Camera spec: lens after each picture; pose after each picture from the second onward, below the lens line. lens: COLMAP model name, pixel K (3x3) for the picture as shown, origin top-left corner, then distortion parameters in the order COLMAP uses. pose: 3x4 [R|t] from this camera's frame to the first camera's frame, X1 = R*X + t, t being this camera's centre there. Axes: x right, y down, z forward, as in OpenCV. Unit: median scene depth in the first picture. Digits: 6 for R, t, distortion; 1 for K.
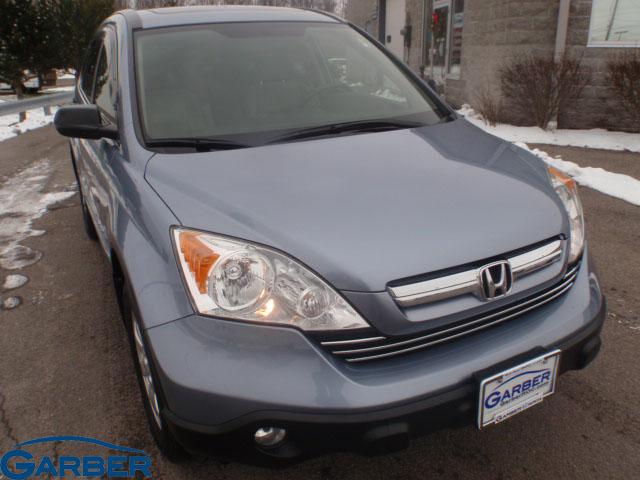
lens RADIAL K [[535.1, 0, 315.5], [0, 535.1, 236.8], [0, 0, 1]] dist [-0.107215, 0.056044]
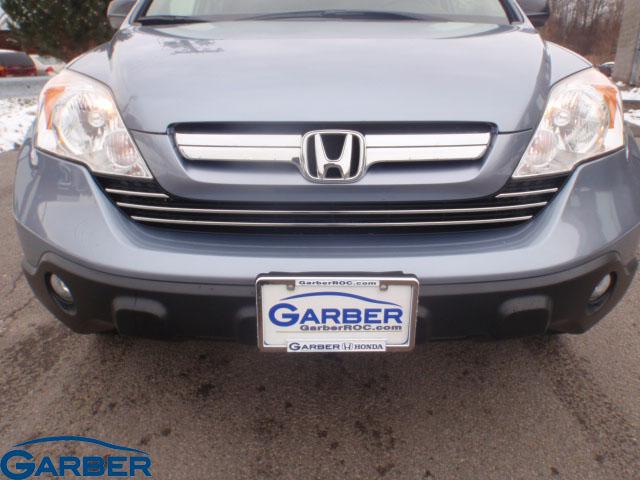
lens RADIAL K [[535.1, 0, 315.6], [0, 535.1, 237.0], [0, 0, 1]] dist [-0.107215, 0.056044]
pose [[0.885082, 0.188878, -0.425388, 0.500100], [-0.186862, 0.981266, 0.046902, 0.124209], [0.426278, 0.037977, 0.903795, 0.269344]]
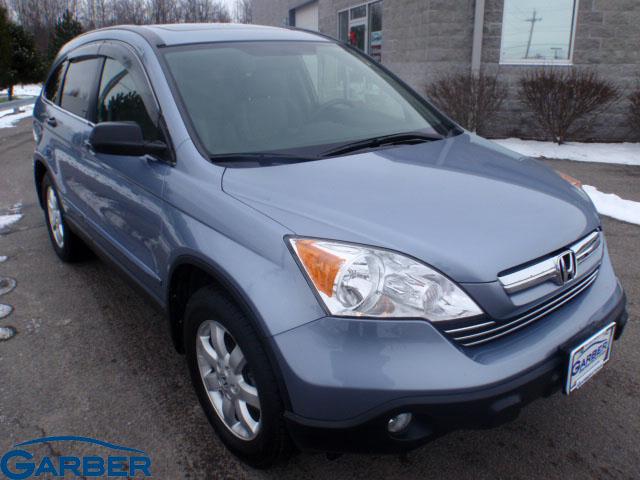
lens RADIAL K [[535.1, 0, 318.8], [0, 535.1, 234.2], [0, 0, 1]] dist [-0.107215, 0.056044]
pose [[0.981137, -0.048546, 0.187121, -0.325815], [0.054394, 0.998175, -0.026243, 0.007176], [-0.185506, 0.035926, 0.981986, -0.039995]]
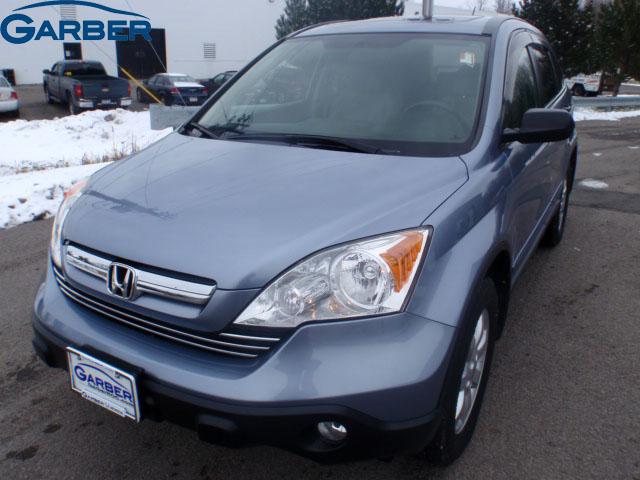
lens RADIAL K [[535.1, 0, 307.9], [0, 535.1, 233.4], [0, 0, 1]] dist [-0.107215, 0.056044]
pose [[0.516712, 0.302218, -0.801045, 1.056055], [-0.310810, 0.938011, 0.153405, -0.223661], [0.797750, 0.169706, 0.578614, 0.517262]]
